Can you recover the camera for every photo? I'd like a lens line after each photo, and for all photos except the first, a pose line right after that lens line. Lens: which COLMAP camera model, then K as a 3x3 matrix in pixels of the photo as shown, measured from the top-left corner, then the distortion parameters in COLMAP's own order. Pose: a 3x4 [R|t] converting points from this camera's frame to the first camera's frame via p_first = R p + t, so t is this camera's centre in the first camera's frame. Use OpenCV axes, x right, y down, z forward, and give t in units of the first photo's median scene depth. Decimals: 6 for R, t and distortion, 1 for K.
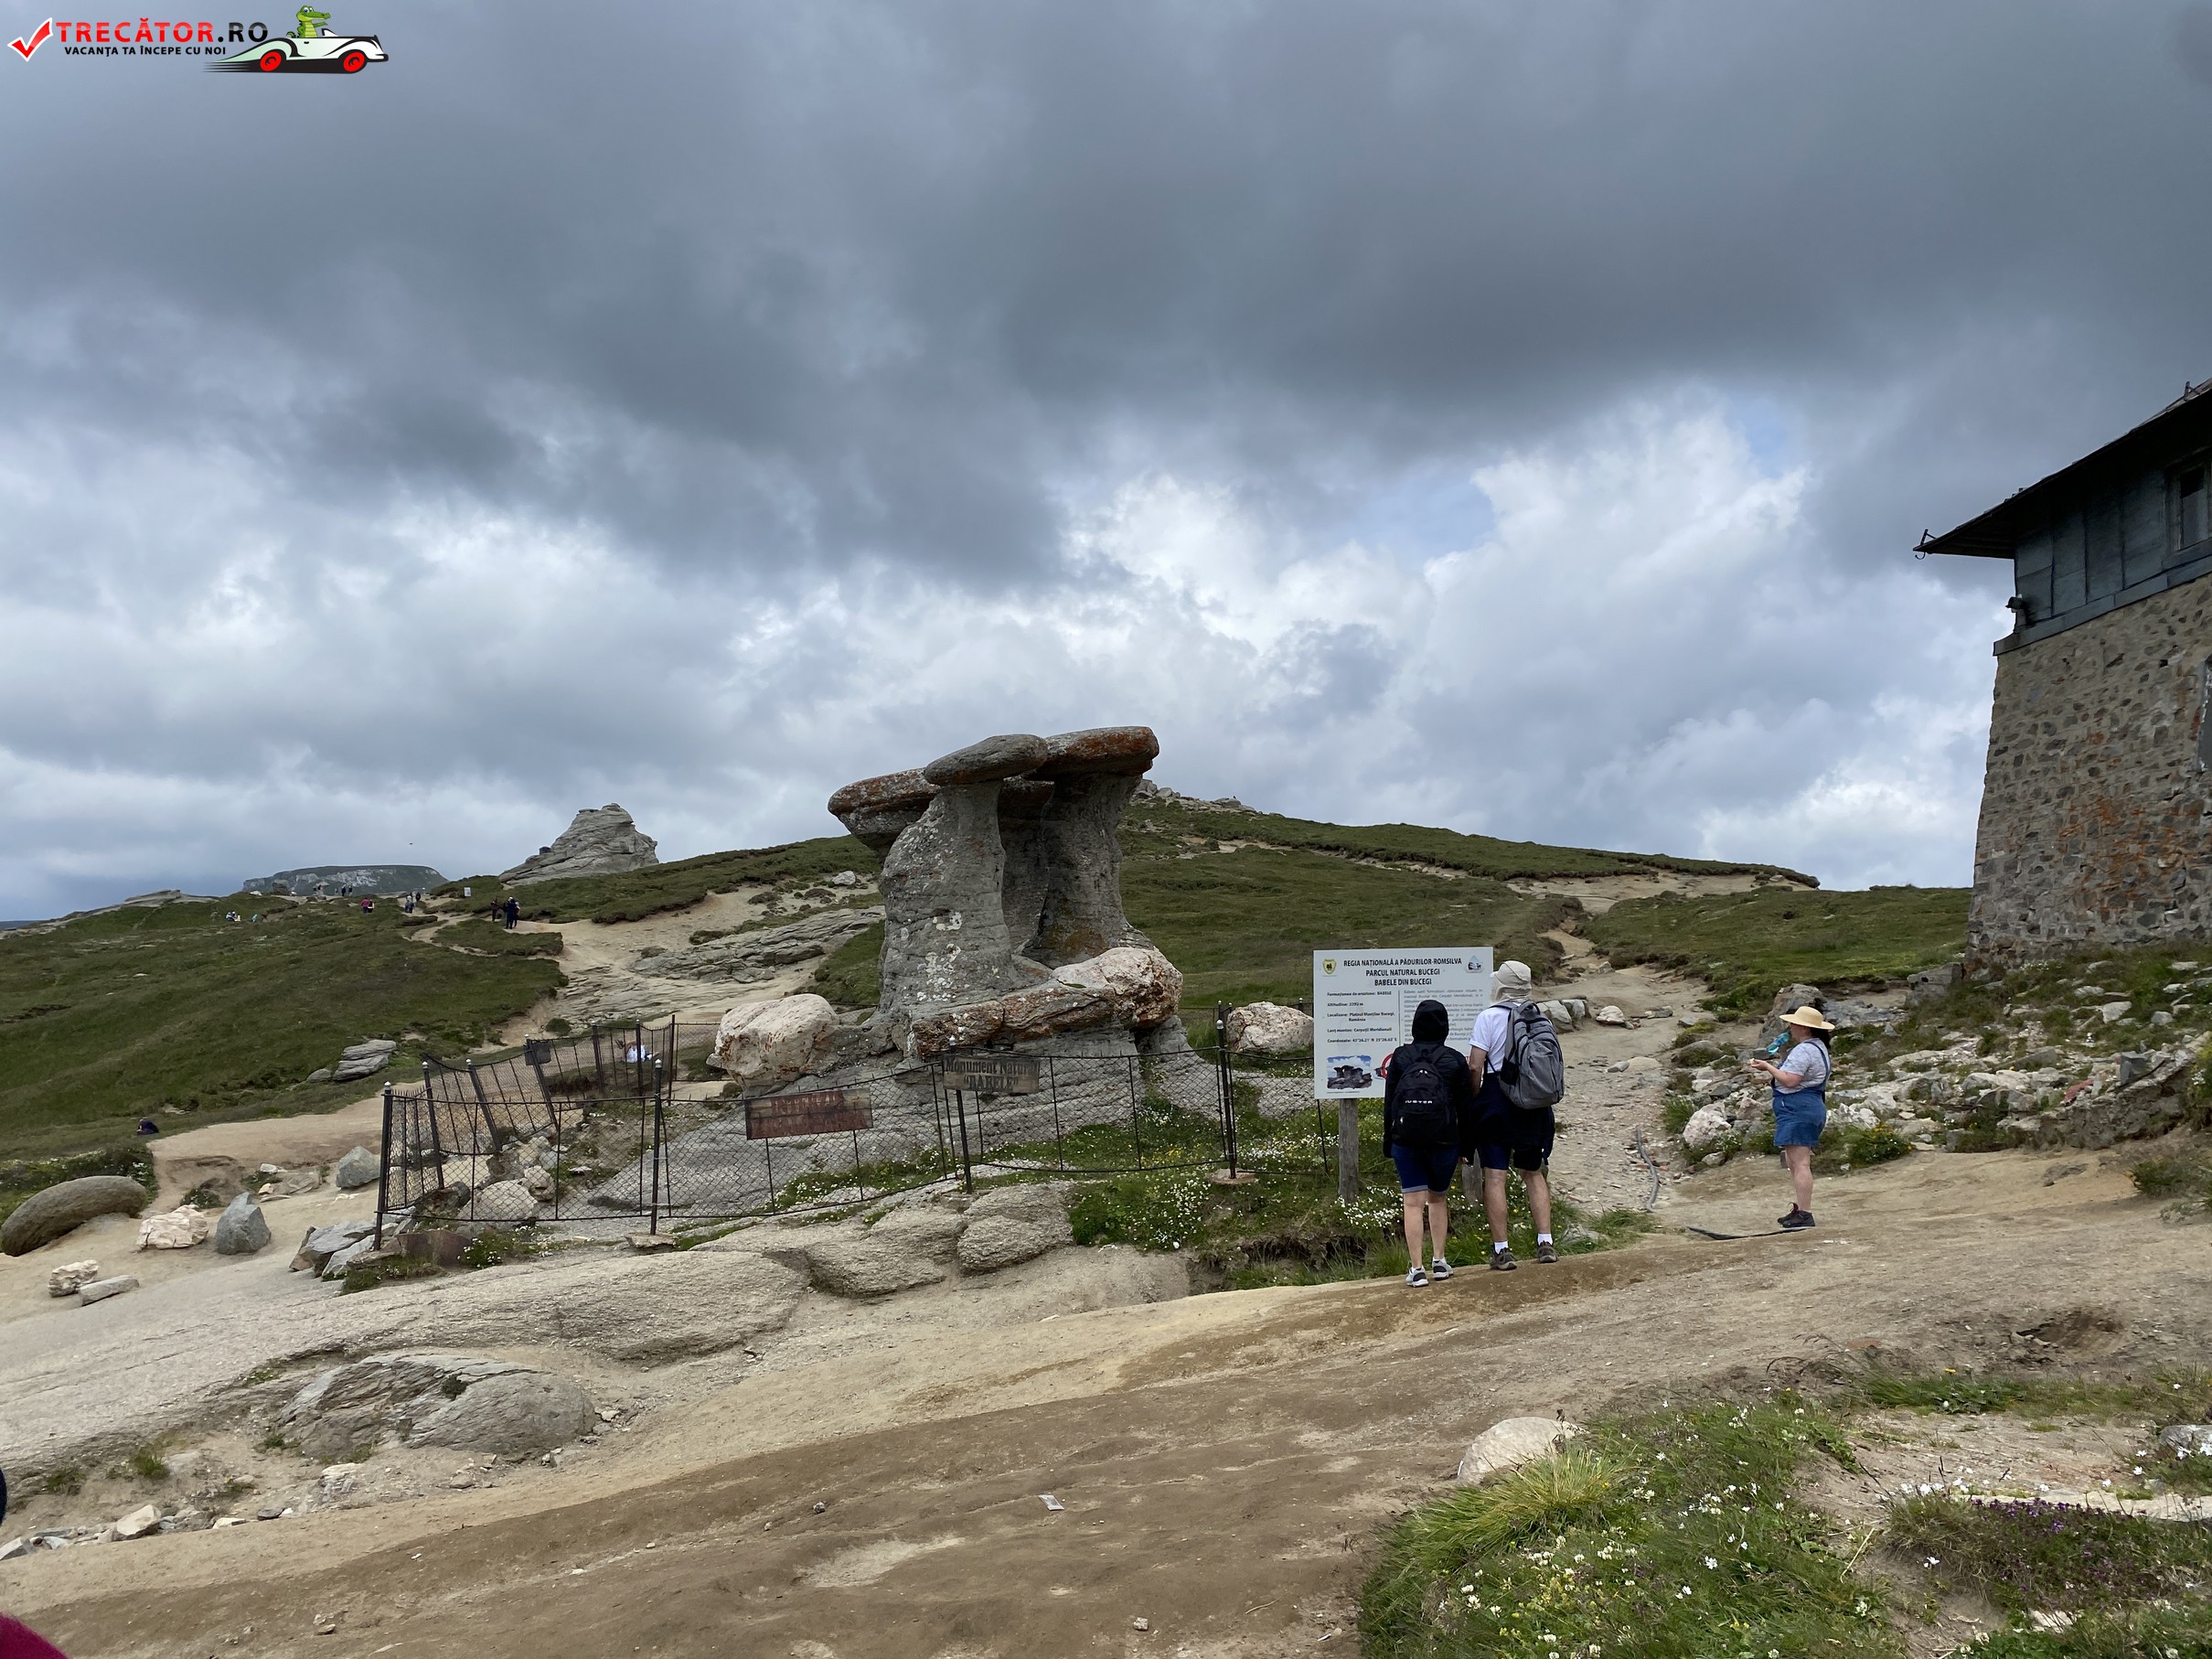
lens RADIAL K [[1658.4, 0, 1126.9], [0, 1658.4, 806.7], [0, 0, 1]] dist [0.087850, -0.095948]
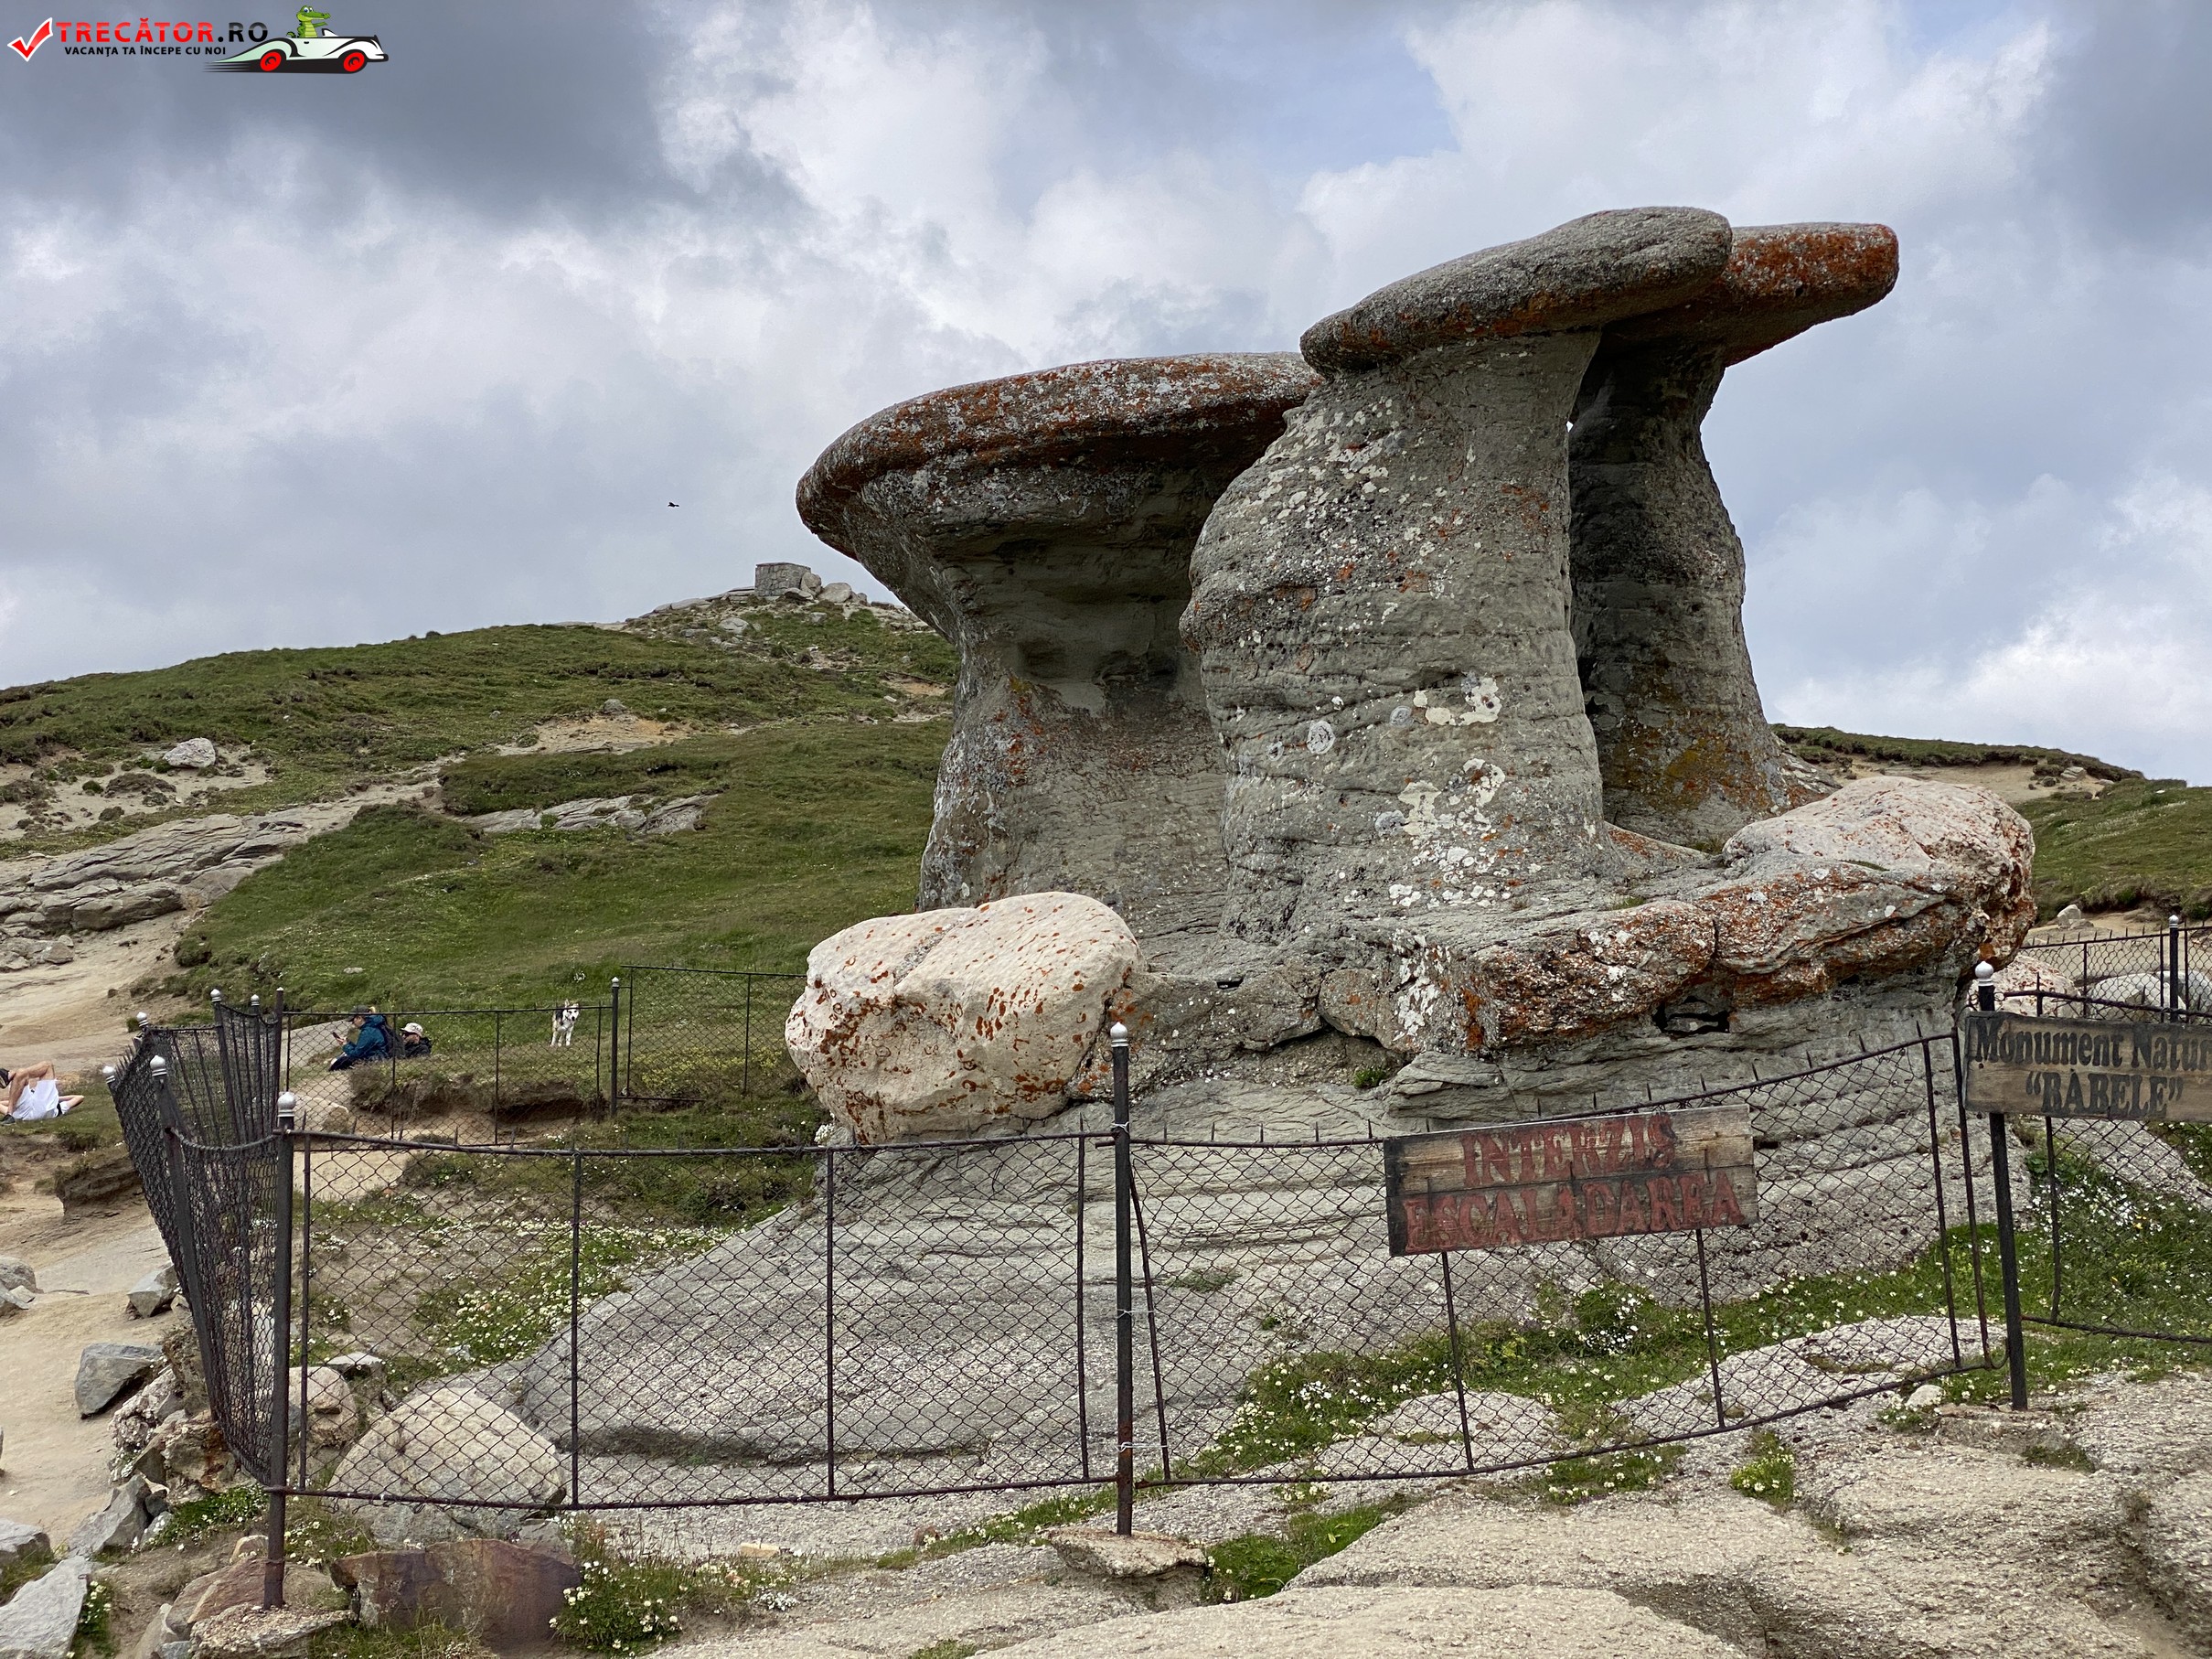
lens RADIAL K [[3287.3, 0, 1113.5], [0, 3287.3, 785.1], [0, 0, 1]] dist [0.087683, 0.101697]
pose [[0.989794, 0.010423, 0.142123, -0.237903], [-0.016474, 0.999004, 0.041469, 0.047187], [-0.141549, -0.043387, 0.988980, 0.213898]]
